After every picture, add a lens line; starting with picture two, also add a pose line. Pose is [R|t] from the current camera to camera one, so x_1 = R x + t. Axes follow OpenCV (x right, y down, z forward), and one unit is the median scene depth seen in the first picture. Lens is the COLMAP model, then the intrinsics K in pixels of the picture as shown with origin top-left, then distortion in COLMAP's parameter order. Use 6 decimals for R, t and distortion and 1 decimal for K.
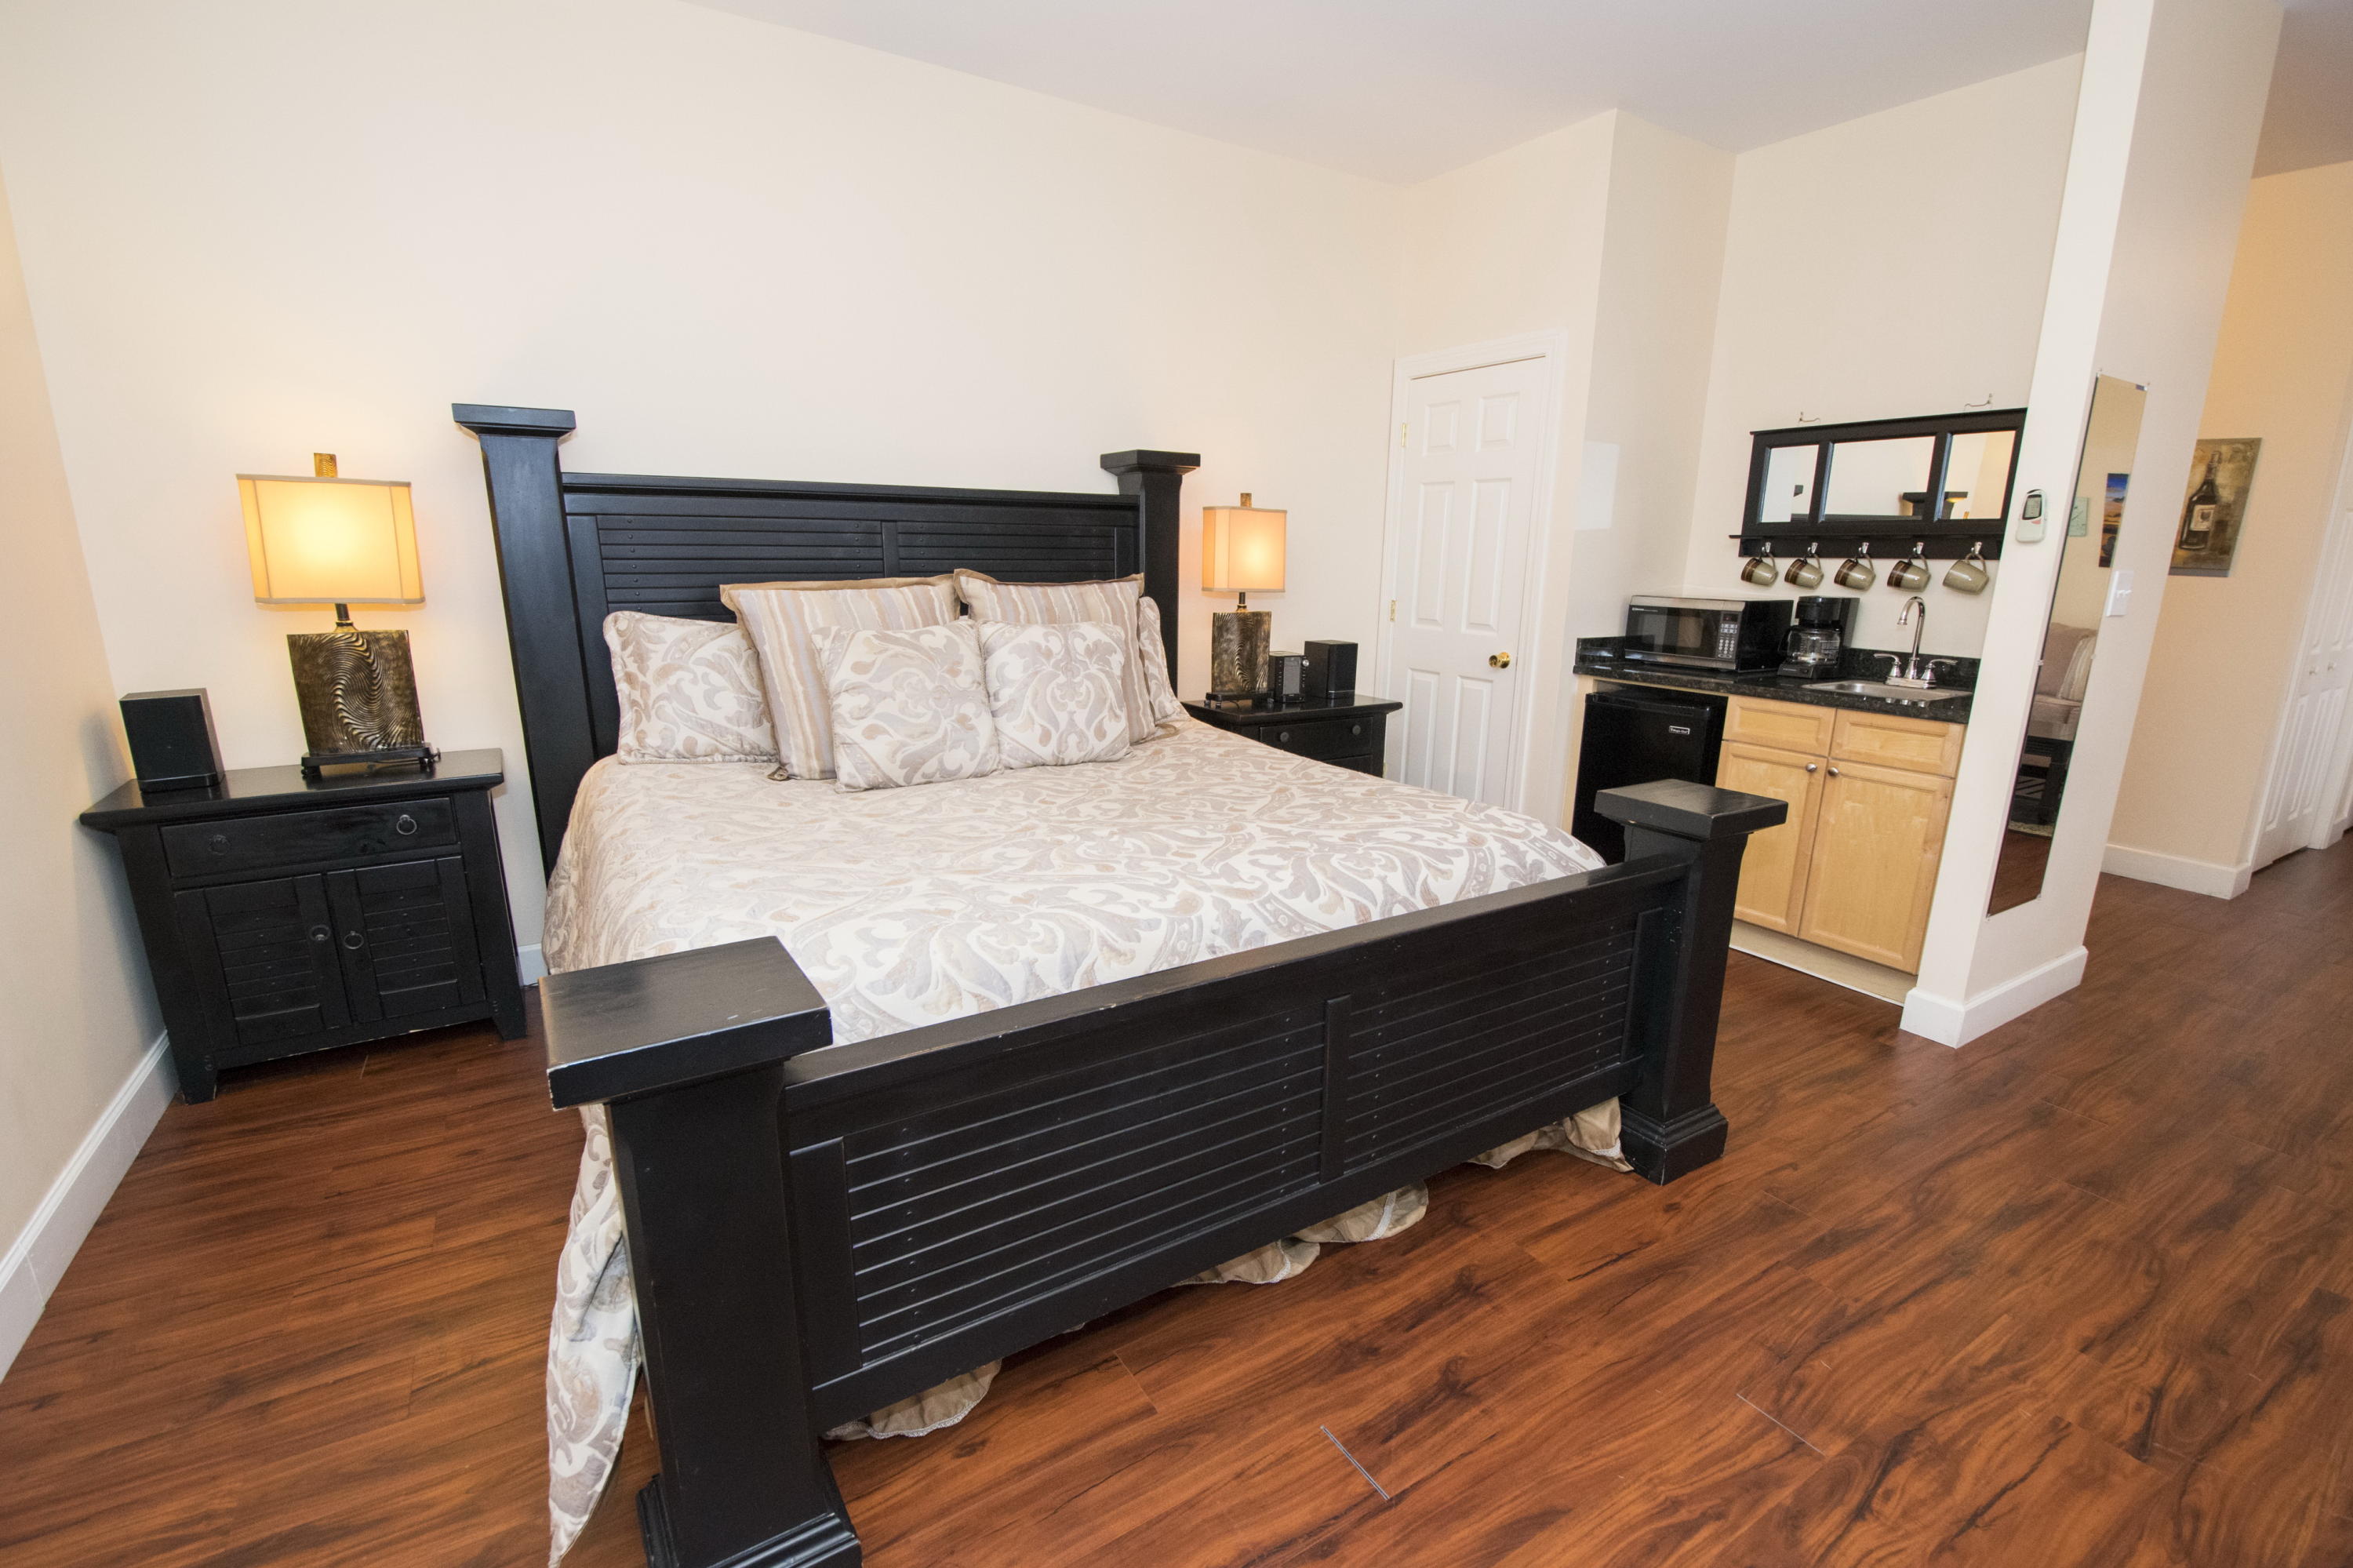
lens RADIAL K [[1060.4, 0, 1173.4], [0, 1060.4, 807.4], [0, 0, 1]] dist [-0.000366, -0.000548]
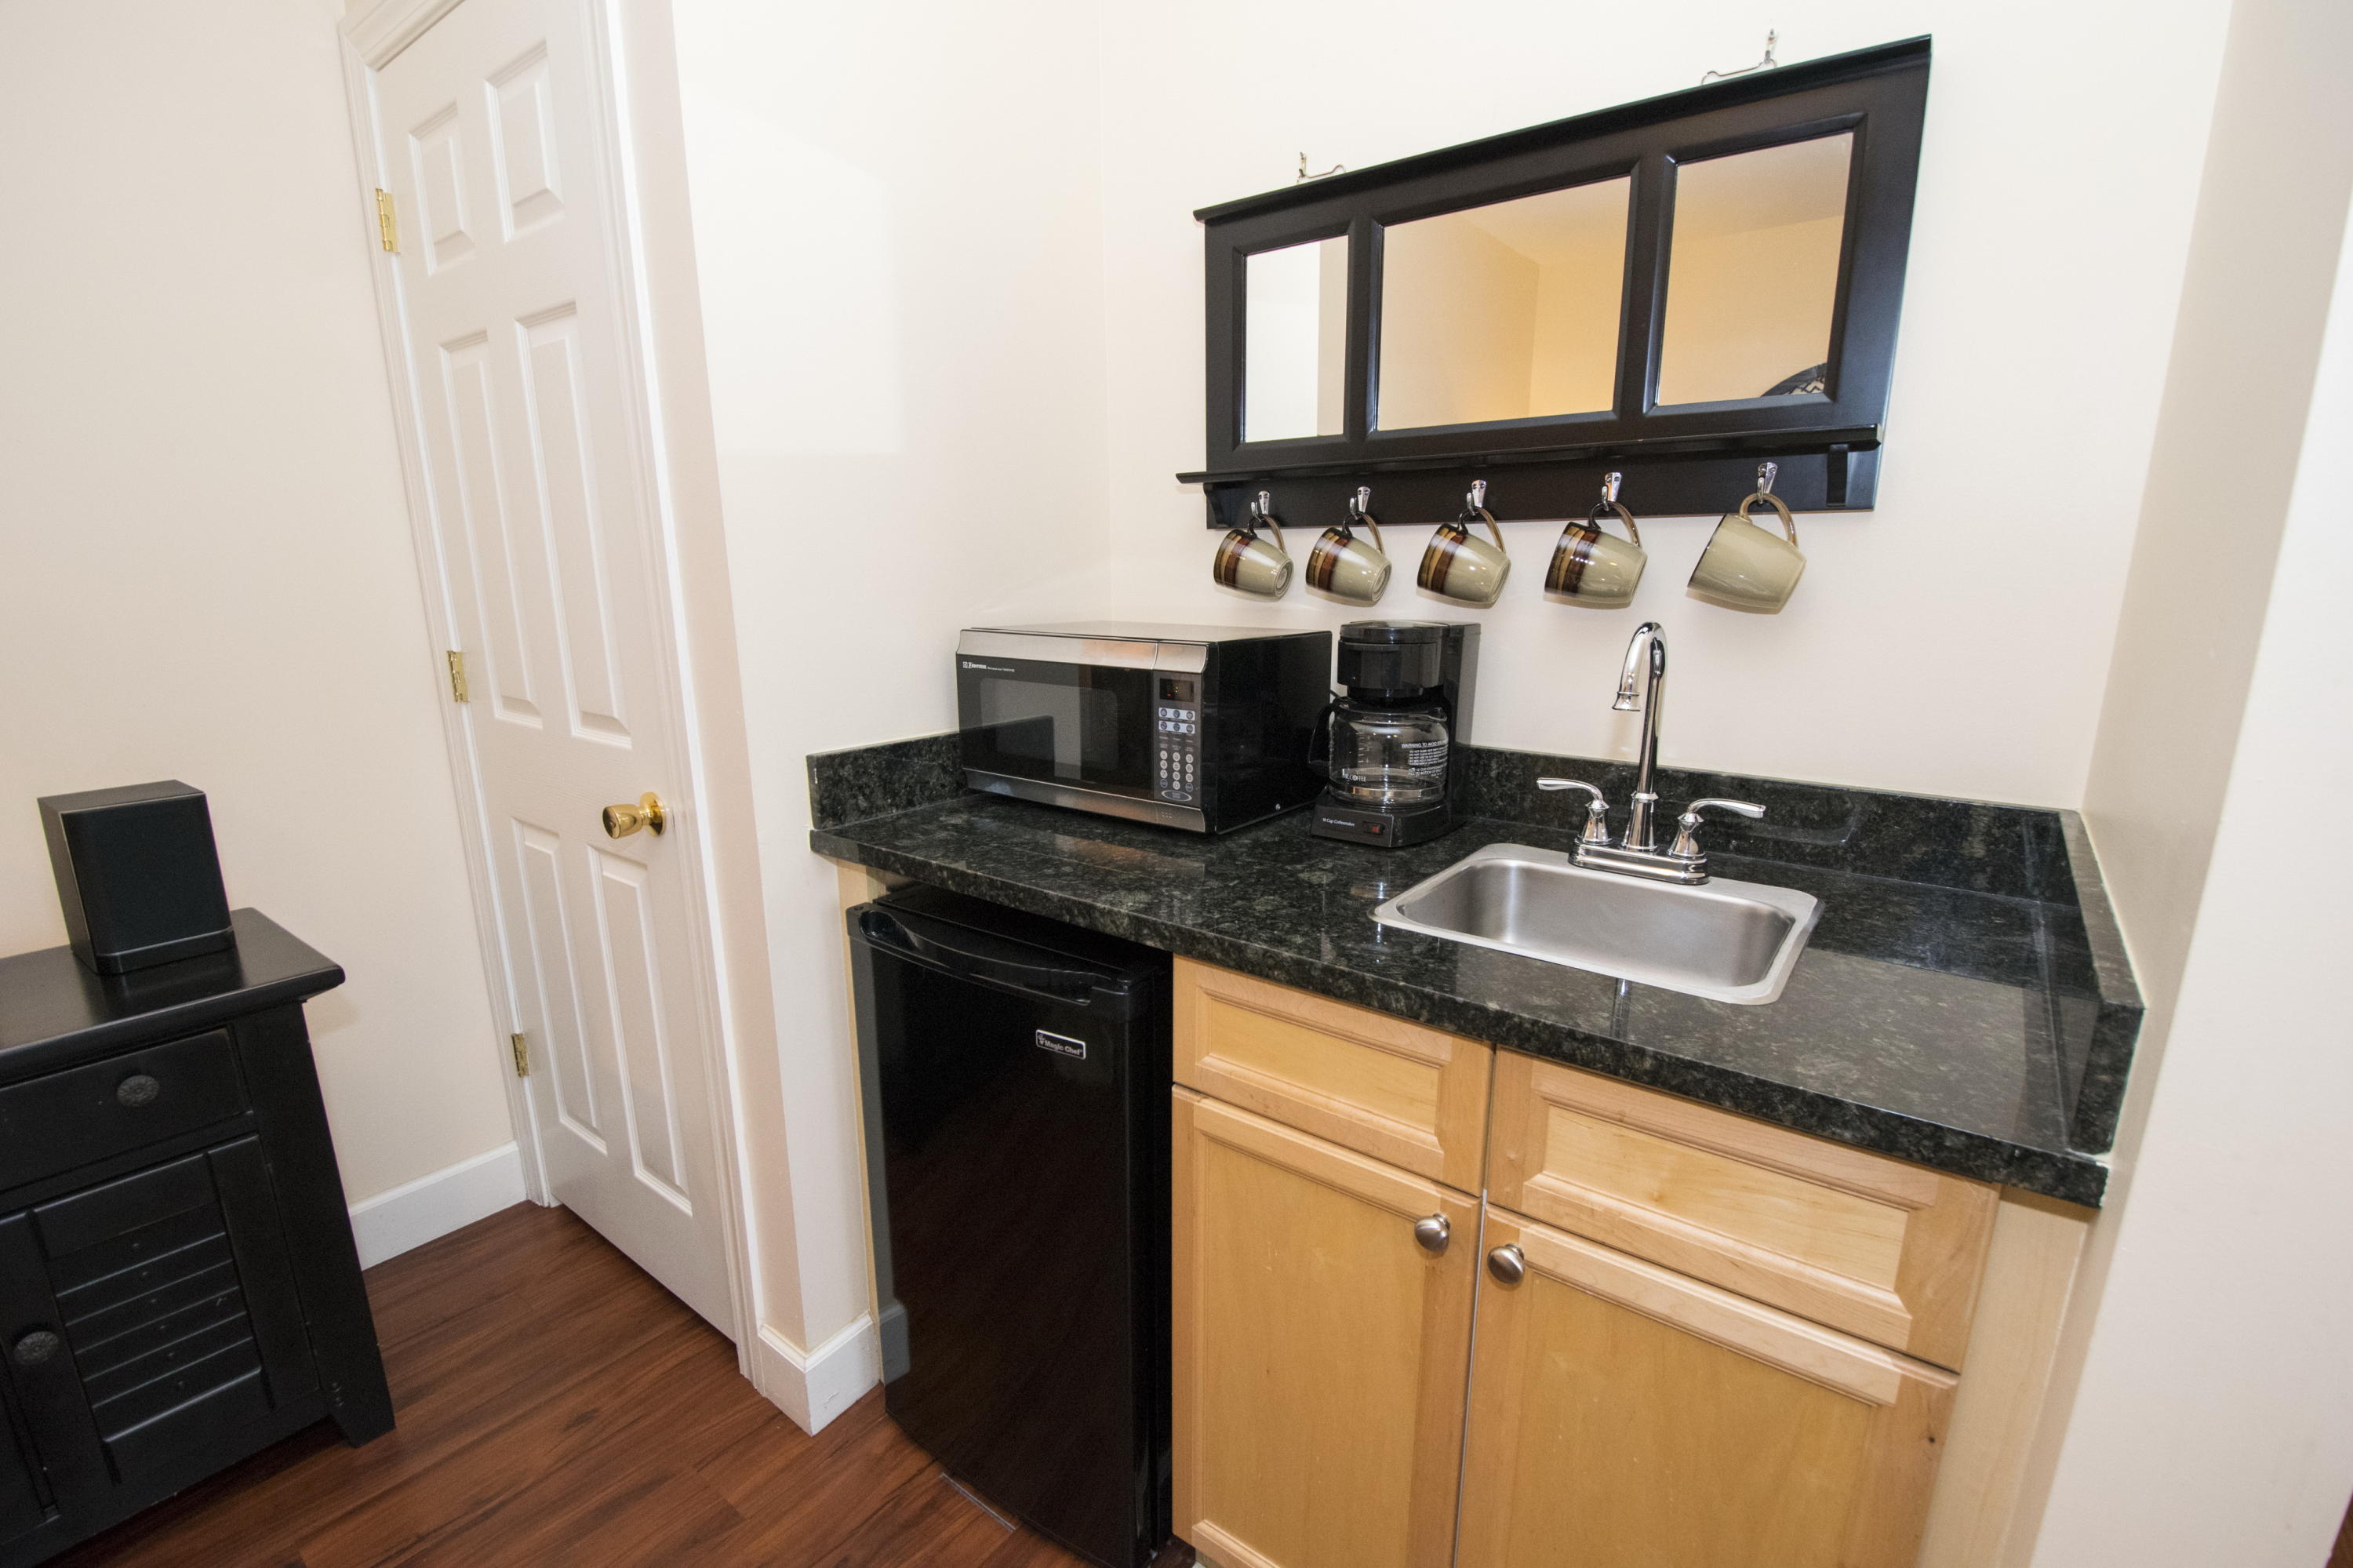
lens RADIAL K [[1060.4, 0, 1173.4], [0, 1060.4, 807.4], [0, 0, 1]] dist [-0.000366, -0.000548]
pose [[0.934095, -0.093000, 0.344699, 0.390694], [0.096677, 0.995294, 0.006546, -0.139914], [-0.343686, 0.027210, 0.938690, 0.655778]]
